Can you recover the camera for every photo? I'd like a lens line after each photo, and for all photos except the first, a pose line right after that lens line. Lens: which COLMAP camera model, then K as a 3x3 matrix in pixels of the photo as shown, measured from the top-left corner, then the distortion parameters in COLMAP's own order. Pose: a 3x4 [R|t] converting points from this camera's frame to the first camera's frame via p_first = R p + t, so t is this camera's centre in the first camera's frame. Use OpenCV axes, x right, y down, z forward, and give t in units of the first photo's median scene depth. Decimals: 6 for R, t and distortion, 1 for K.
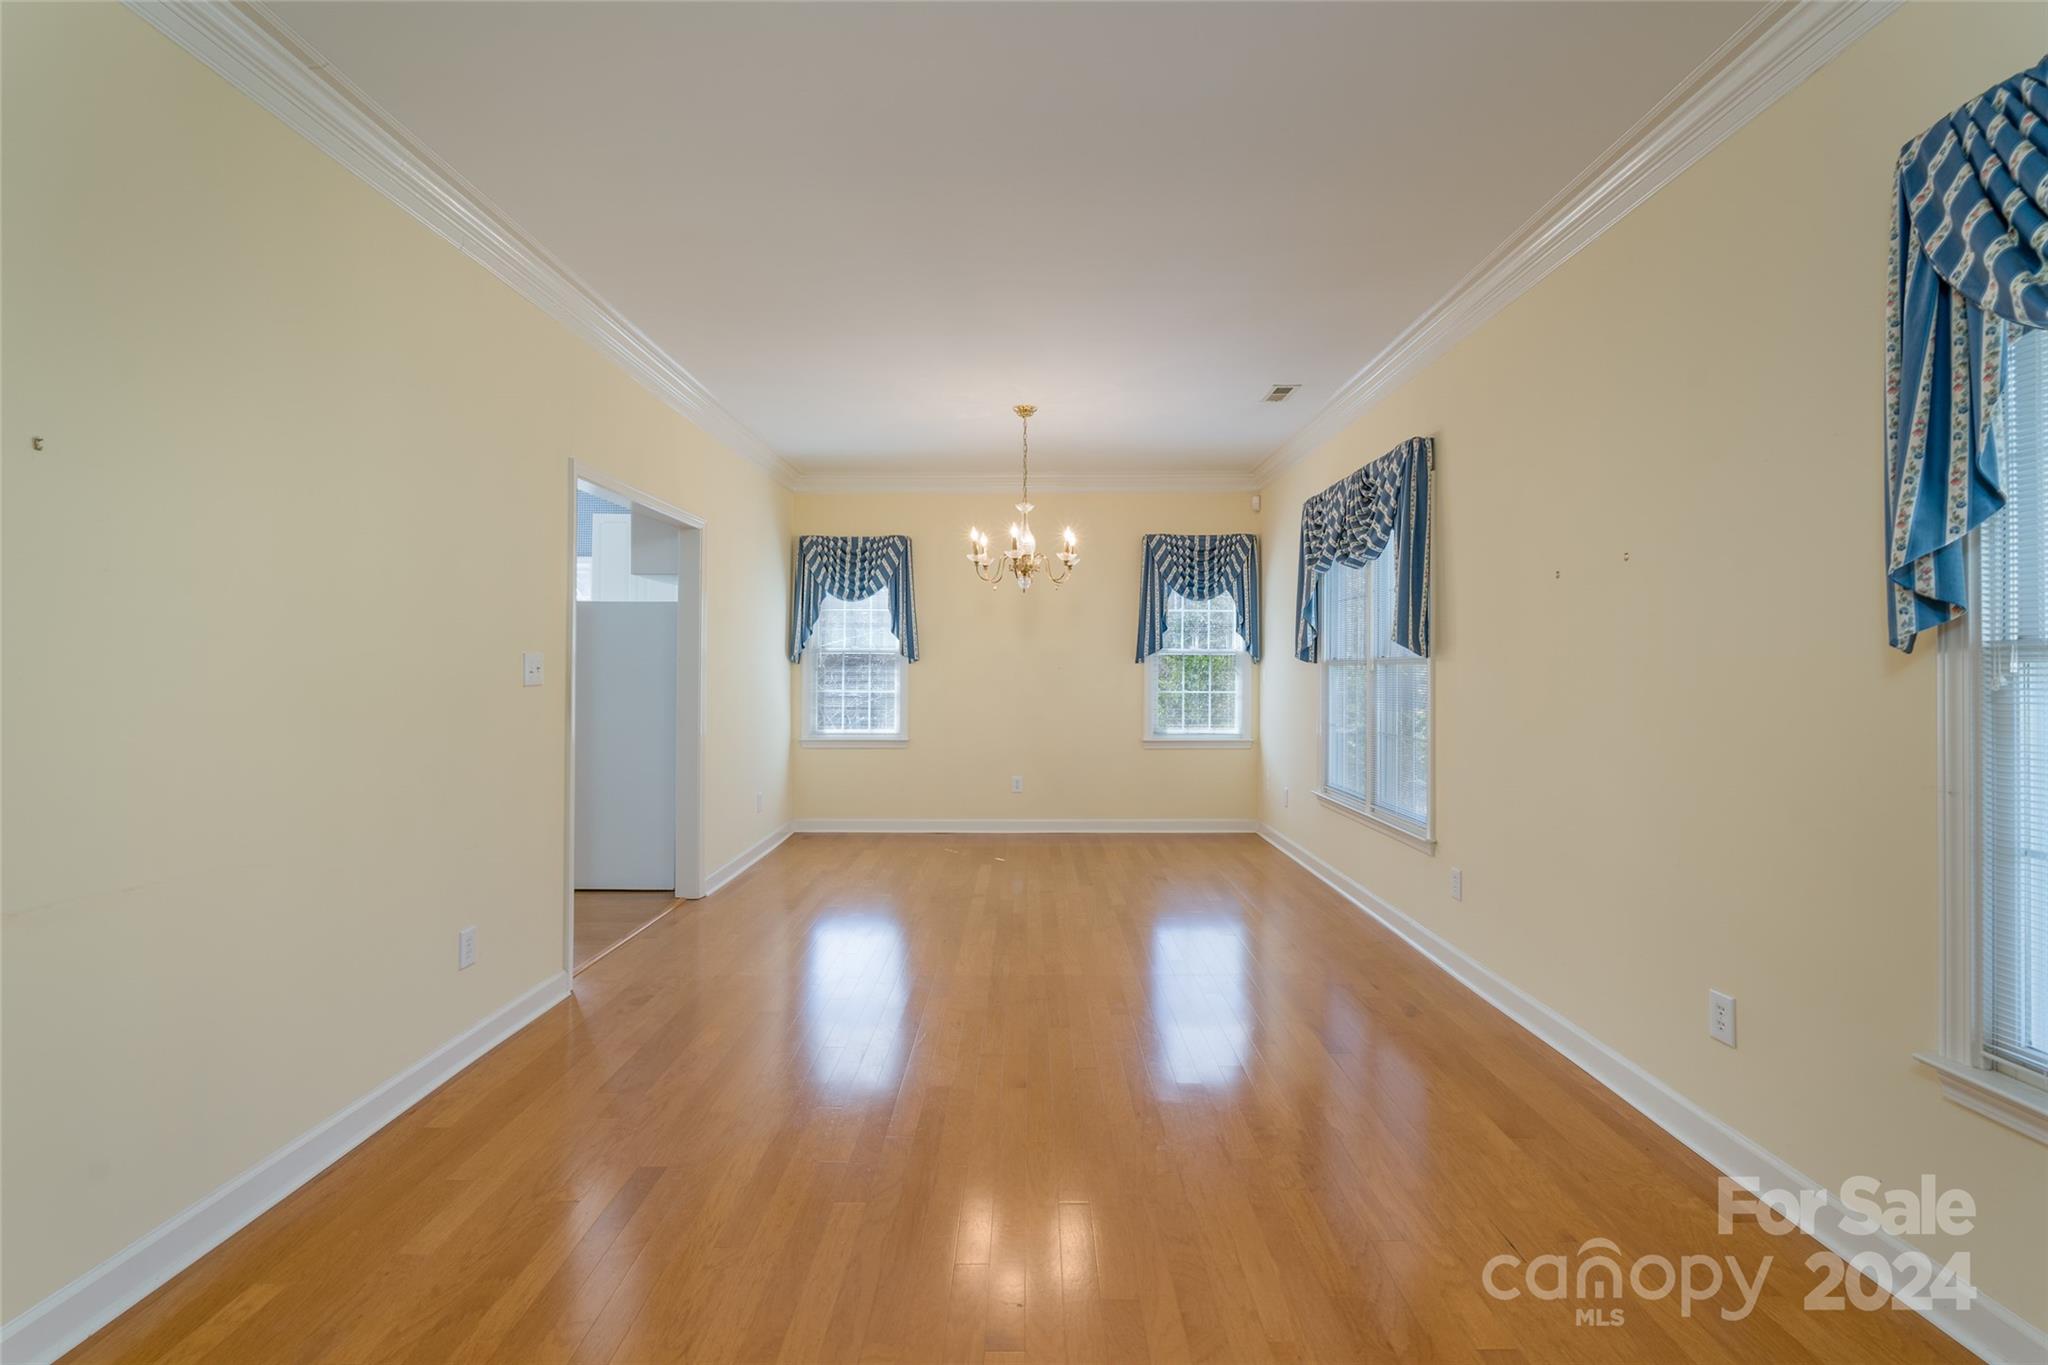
lens RADIAL K [[921.4, 0, 1019.5], [0, 921.4, 656.0], [0, 0, 1]] dist [-0.001210, -0.000503]
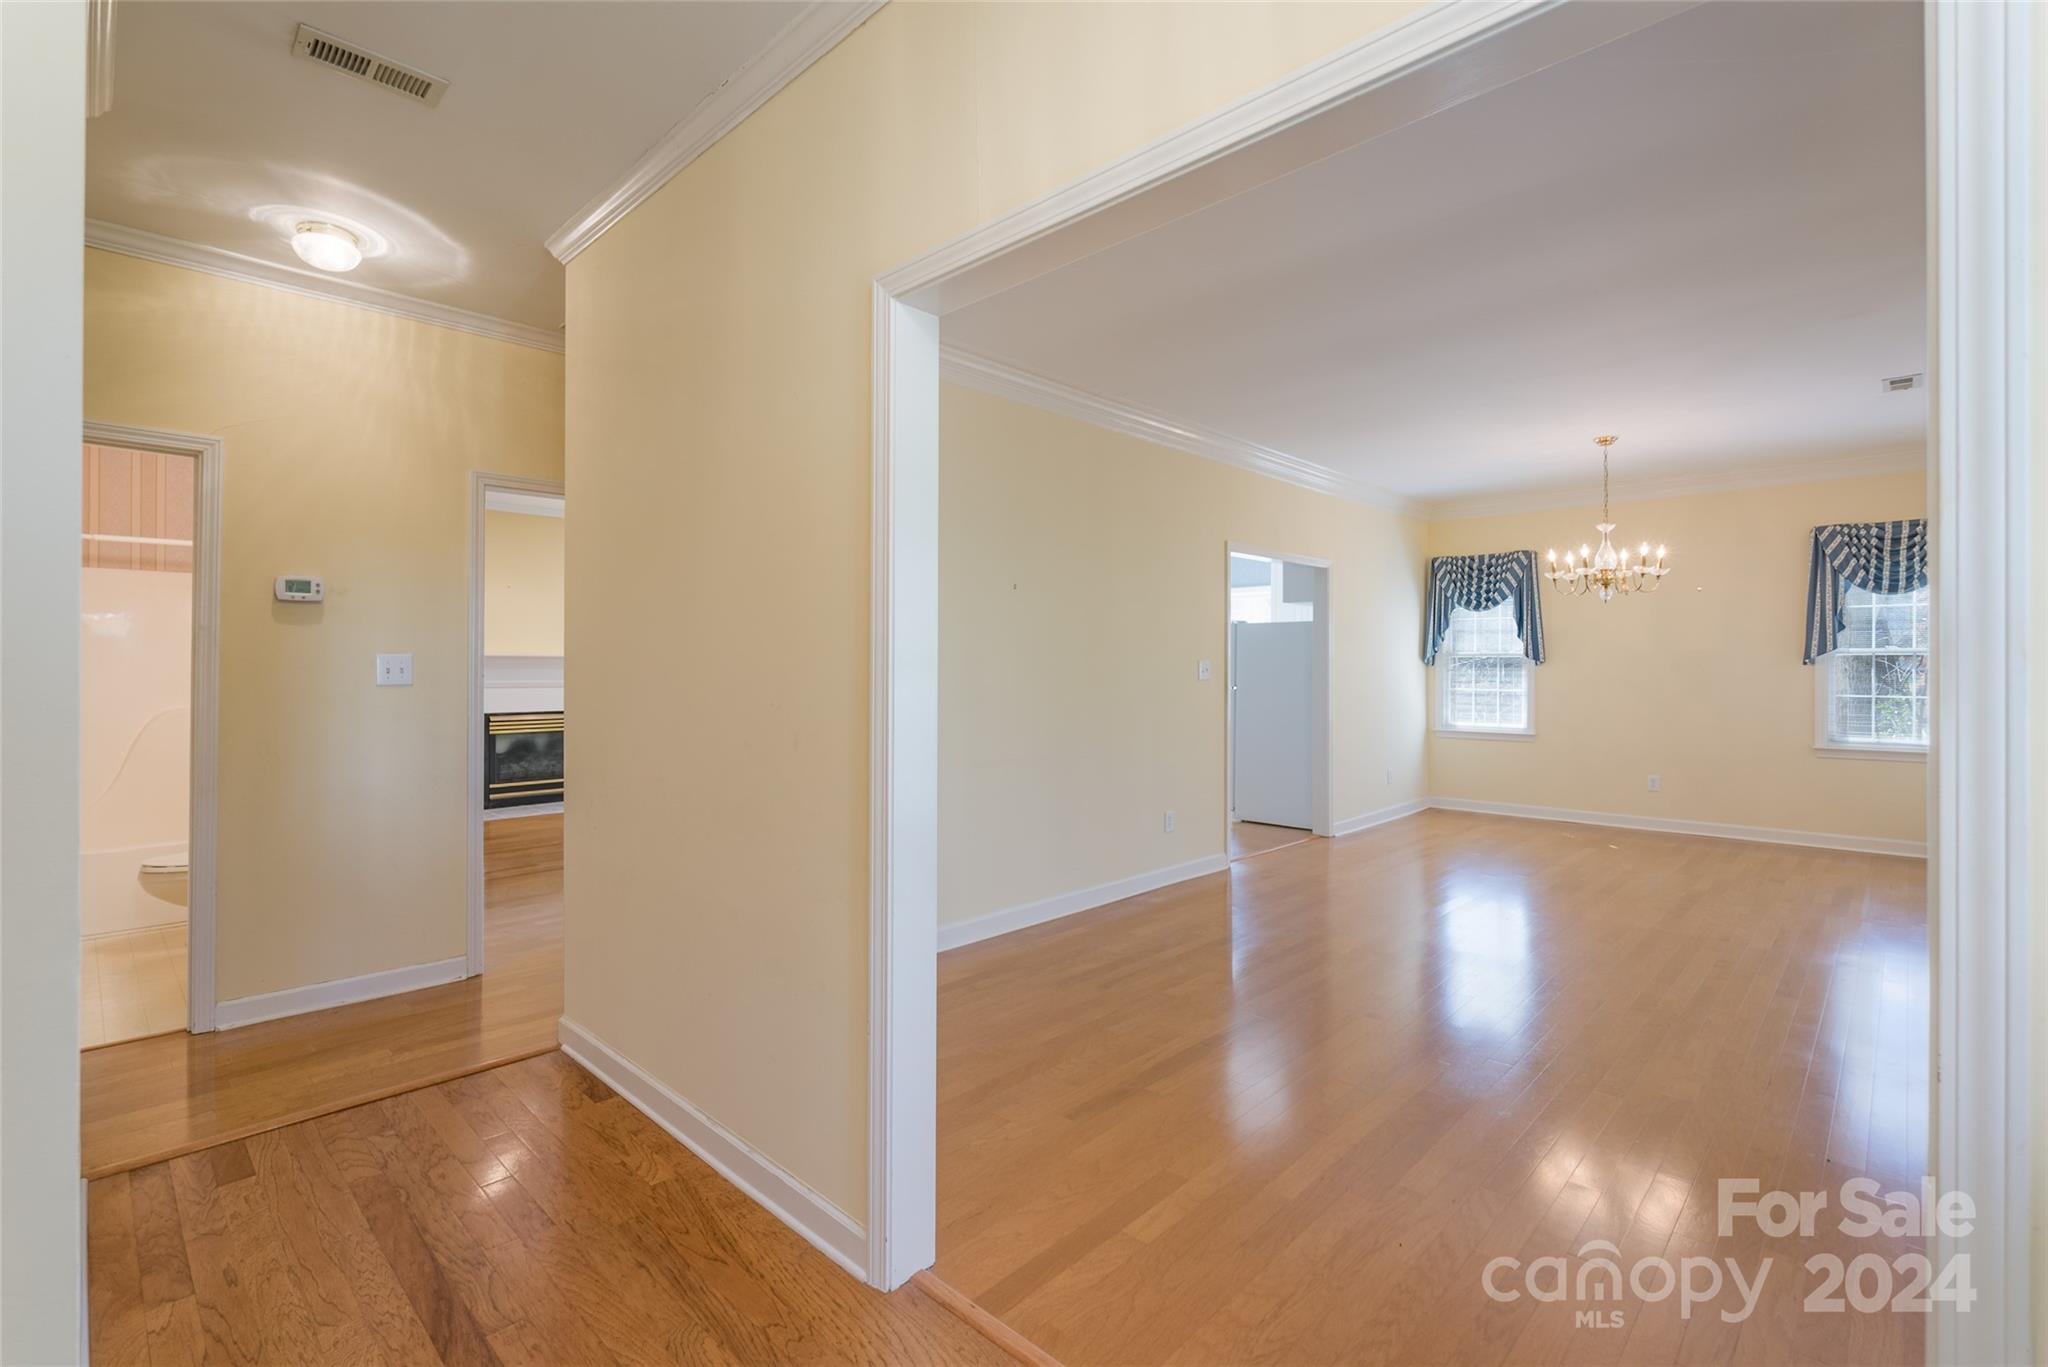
lens RADIAL K [[921.4, 0, 1024.4], [0, 921.4, 662.7], [0, 0, 1]] dist [-0.001210, -0.000503]
pose [[0.727199, -0.002529, -0.686422, 0.195278], [0.007448, 0.999963, 0.004207, -0.004276], [0.686386, -0.008172, 0.727191, -0.227078]]
